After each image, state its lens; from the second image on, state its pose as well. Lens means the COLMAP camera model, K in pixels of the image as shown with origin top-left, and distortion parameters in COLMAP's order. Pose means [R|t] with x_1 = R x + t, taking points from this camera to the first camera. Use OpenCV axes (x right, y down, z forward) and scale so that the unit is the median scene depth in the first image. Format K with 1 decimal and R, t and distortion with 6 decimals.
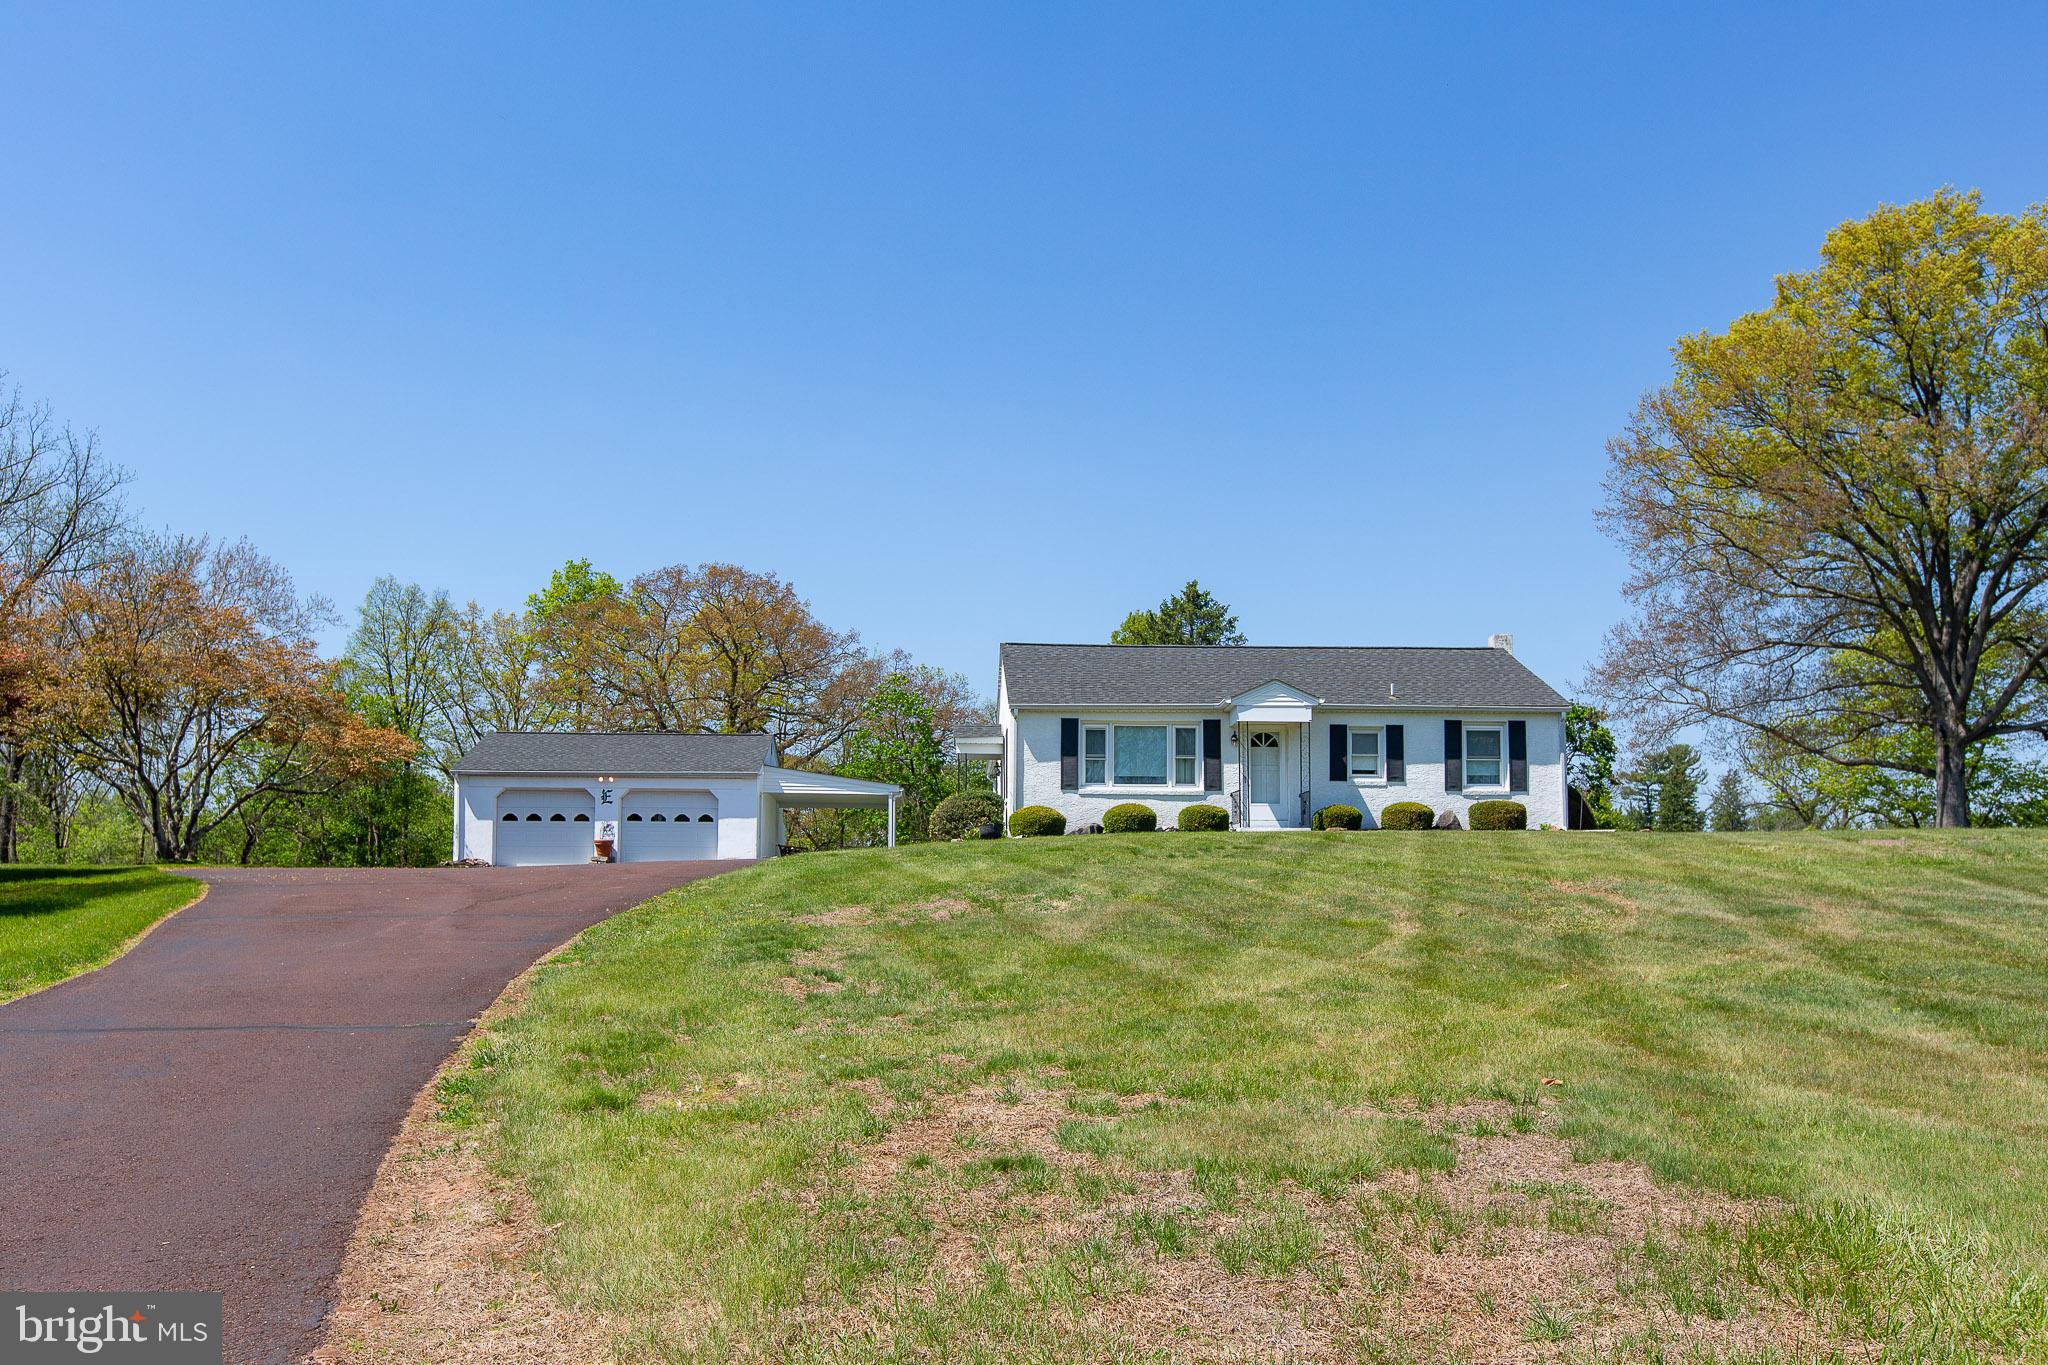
lens RADIAL K [[1693.4, 0, 1090.4], [0, 1693.4, 684.2], [0, 0, 1]] dist [-0.004834, -0.000176]
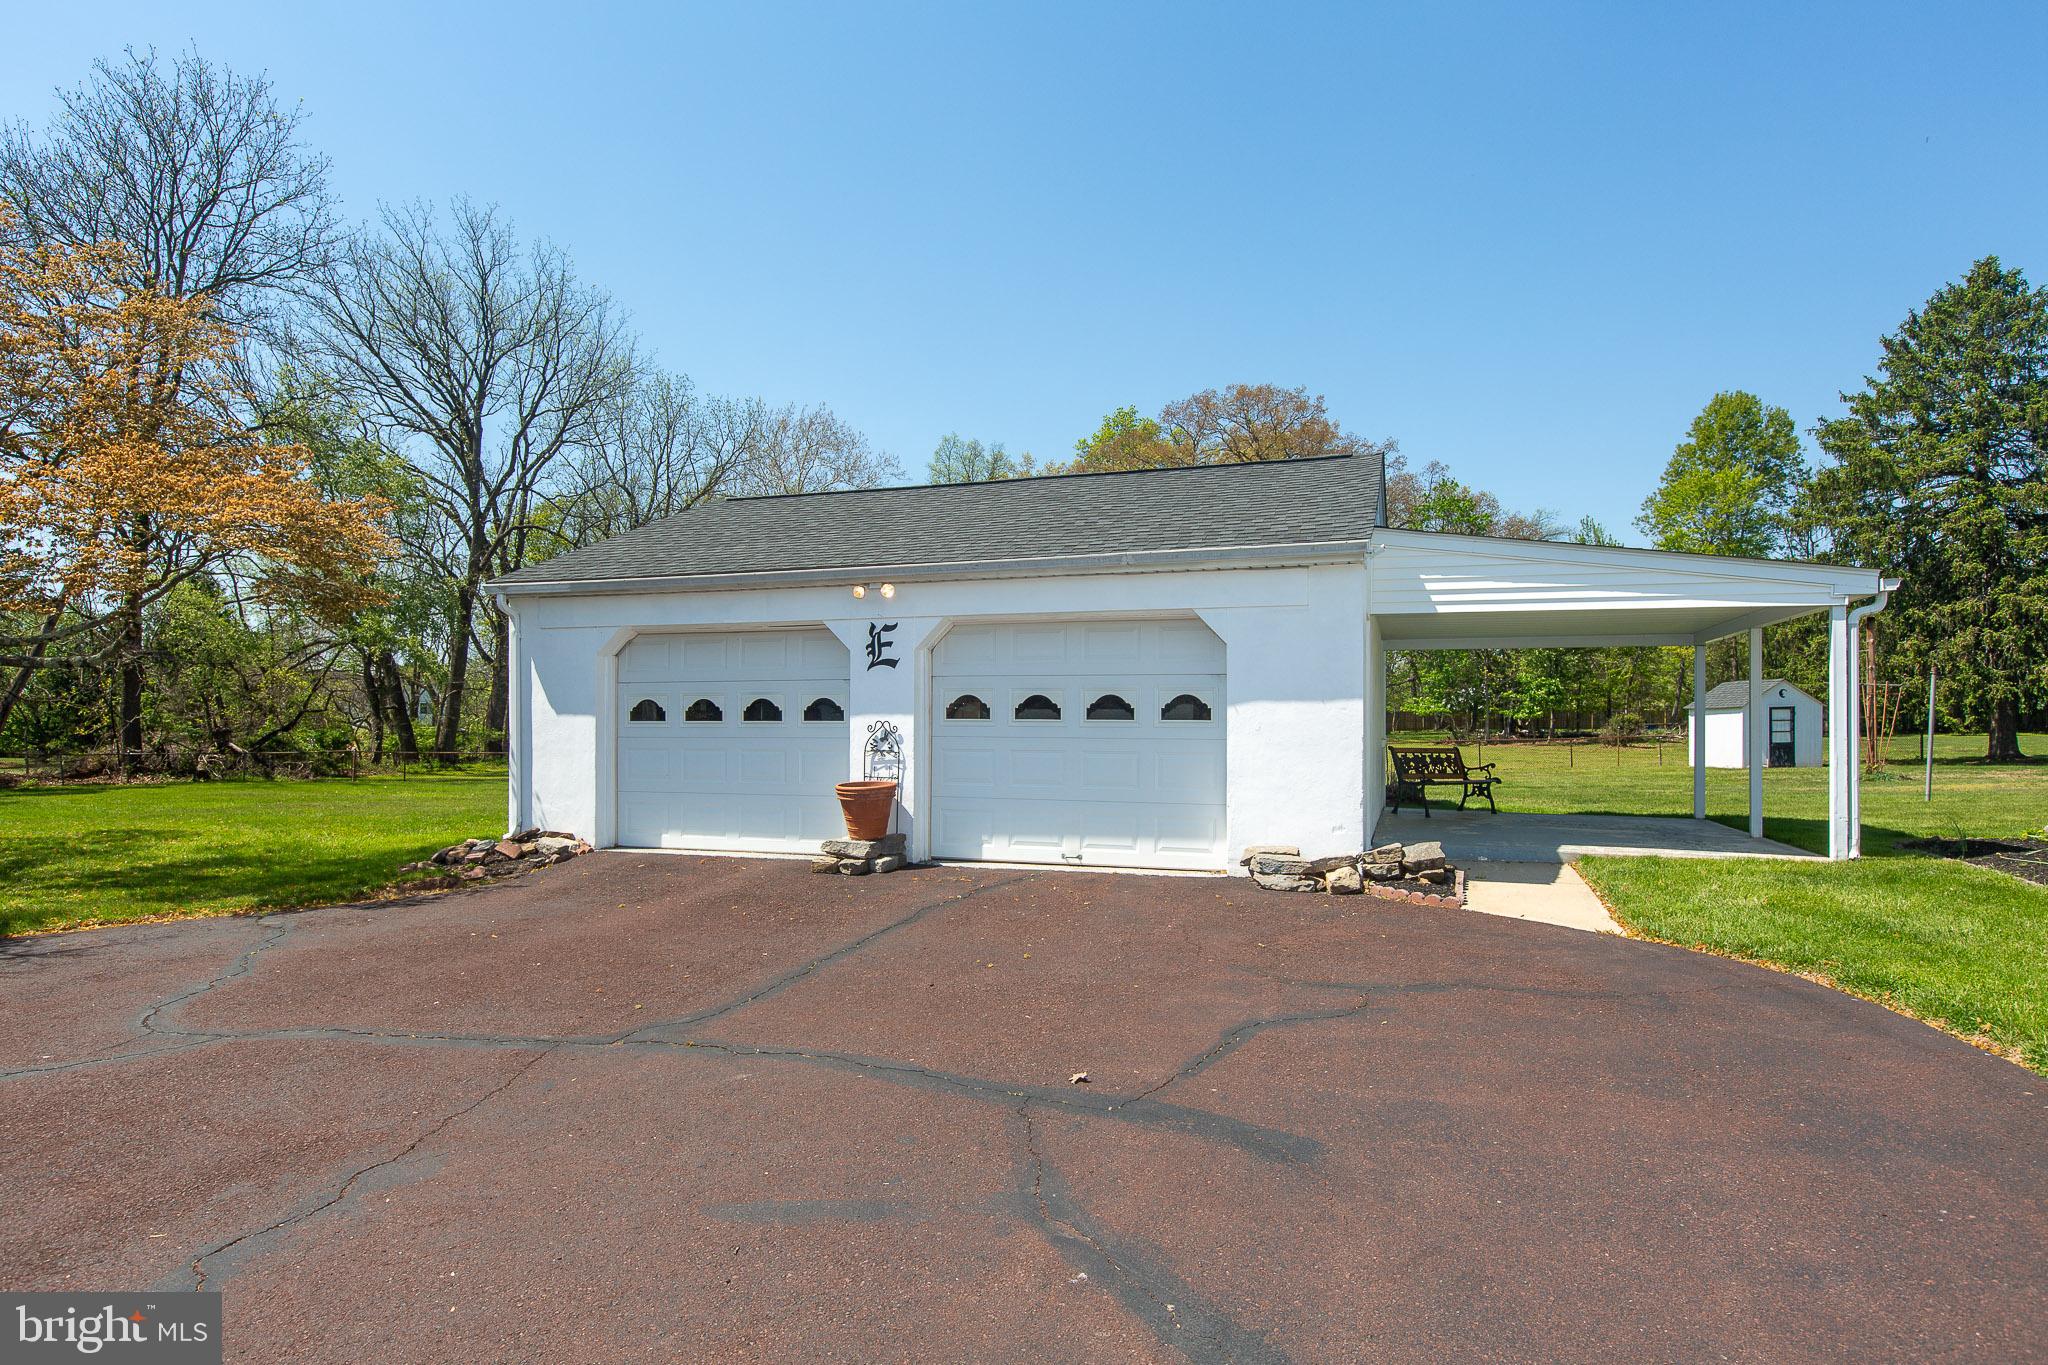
lens RADIAL K [[1260.9, 0, 1024.0], [0, 1260.9, 682.5], [0, 0, 1]] dist [0.002516, -0.001614]
pose [[0.920306, -0.014693, -0.390924, -0.217222], [0.059301, 0.992986, 0.102284, 0.065783], [0.386679, -0.117315, 0.914722, 1.025937]]
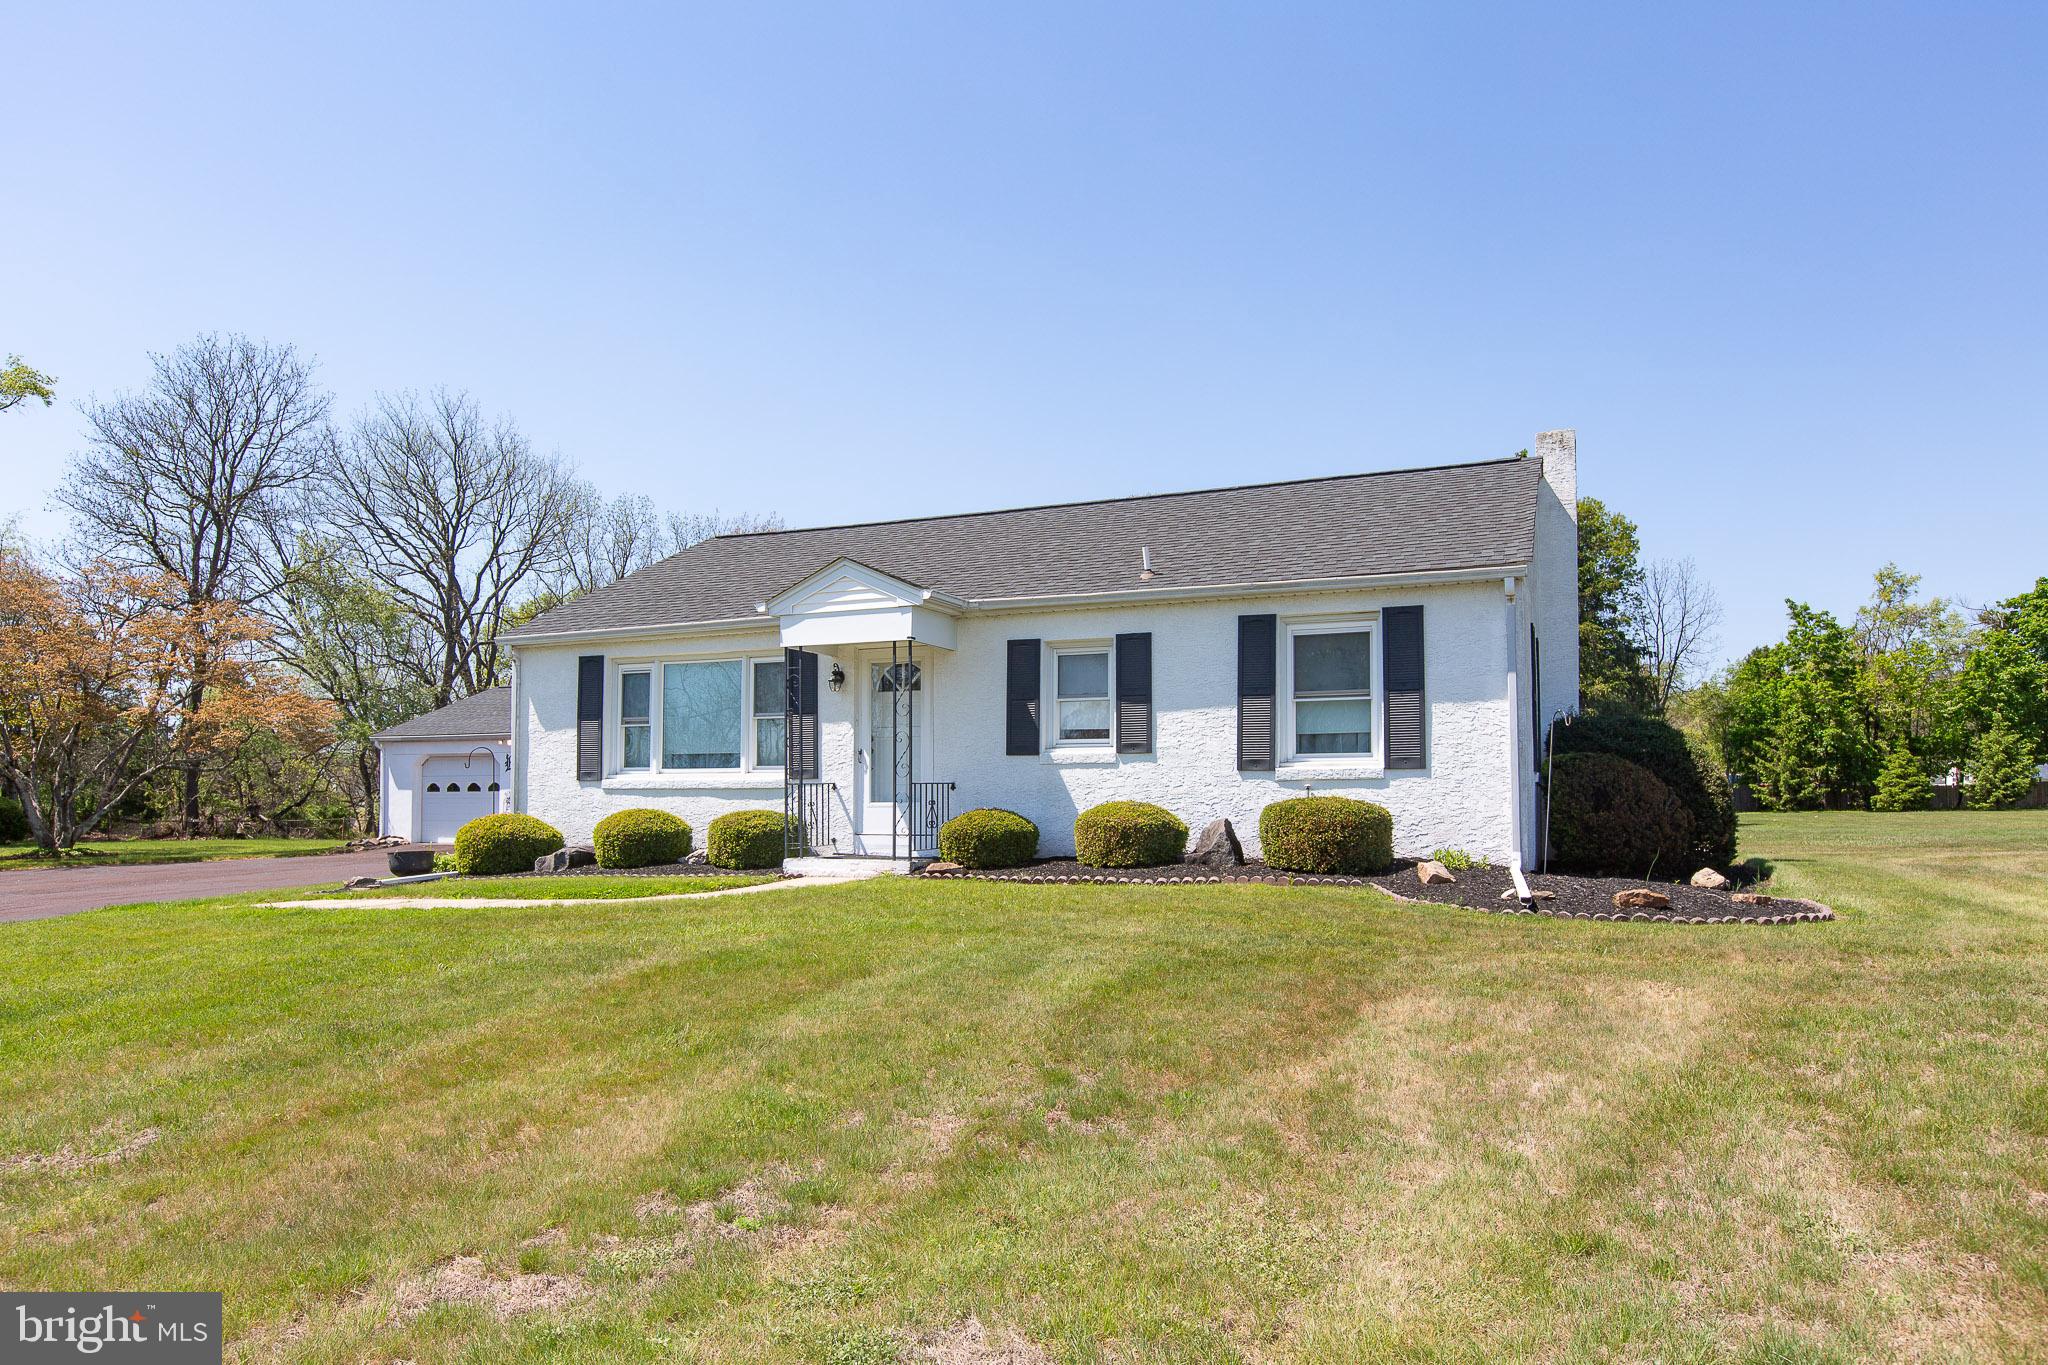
lens RADIAL K [[1371.1, 0, 1021.9], [0, 1371.1, 709.0], [0, 0, 1]] dist [-0.006598, -0.000862]
pose [[0.900876, -0.036168, -0.432567, 0.315112], [0.070091, 0.995566, 0.062731, 0.019071], [0.428380, -0.086832, 0.899417, 0.641556]]
